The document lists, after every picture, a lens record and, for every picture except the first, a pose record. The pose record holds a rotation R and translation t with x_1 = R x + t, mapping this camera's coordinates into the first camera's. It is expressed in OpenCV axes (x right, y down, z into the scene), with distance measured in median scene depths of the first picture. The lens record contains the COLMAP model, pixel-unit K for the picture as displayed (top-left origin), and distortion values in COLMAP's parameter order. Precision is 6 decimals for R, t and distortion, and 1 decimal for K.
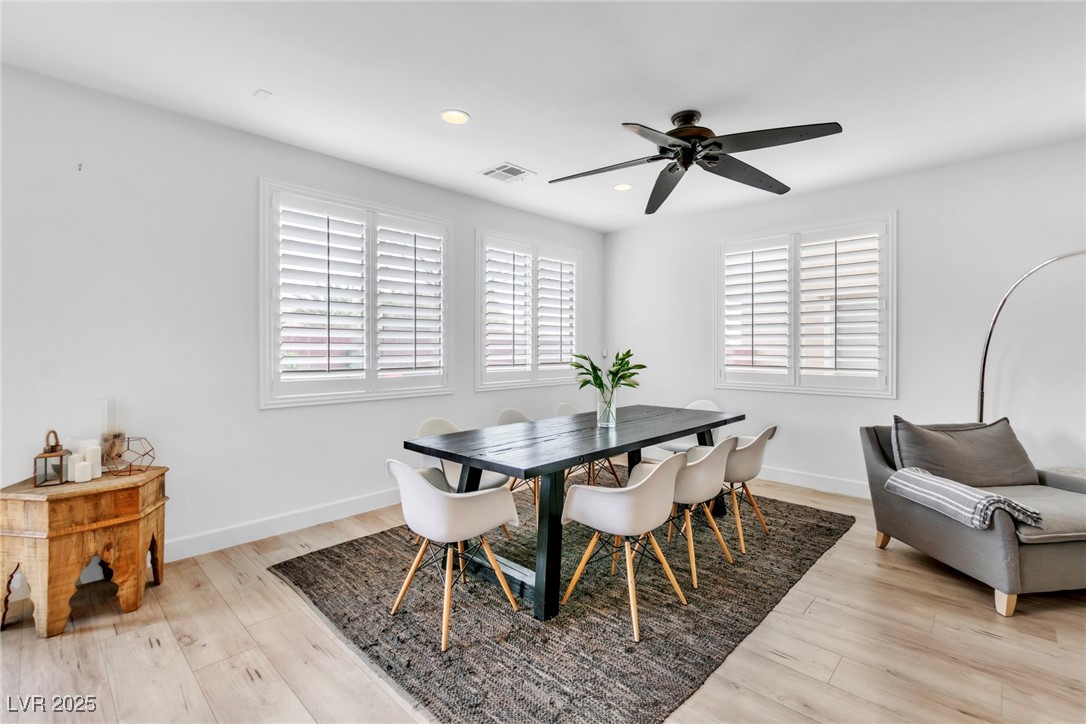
lens RADIAL K [[478.8, 0, 551.2], [0, 478.8, 356.1], [0, 0, 1]] dist [-0.000255, -0.000468]
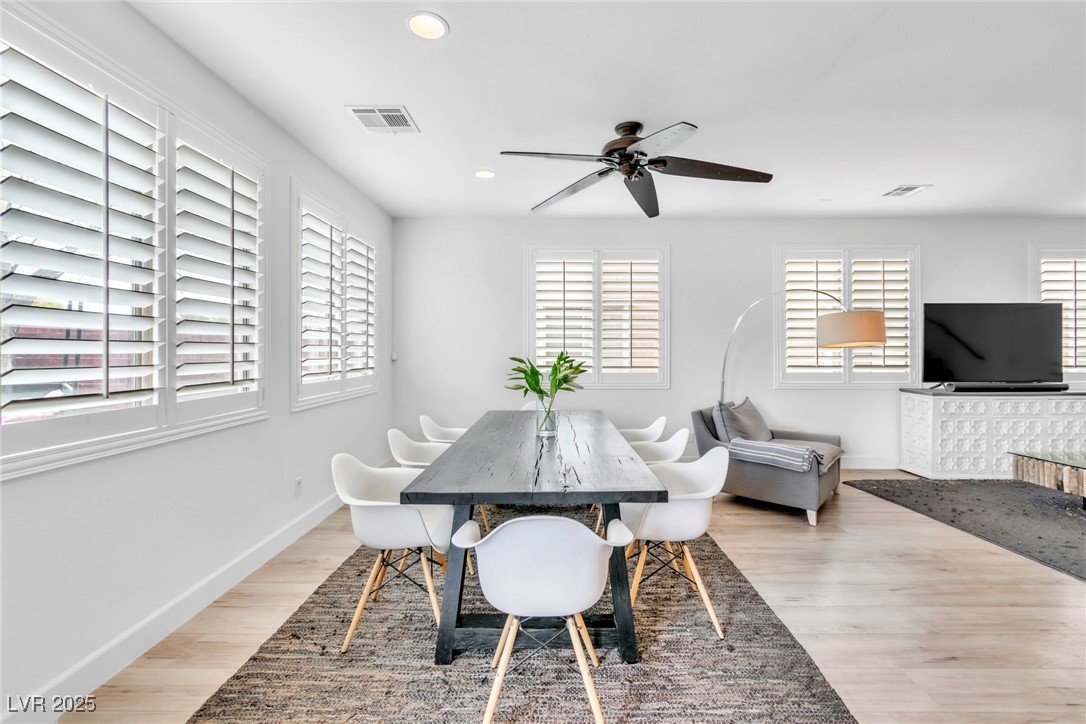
lens RADIAL K [[478.8, 0, 551.2], [0, 478.8, 356.1], [0, 0, 1]] dist [-0.000255, -0.000468]
pose [[0.734641, -0.009183, 0.678394, -0.496231], [0.011416, 0.999934, 0.001172, -0.006050], [-0.678360, 0.006884, 0.734697, 0.317145]]
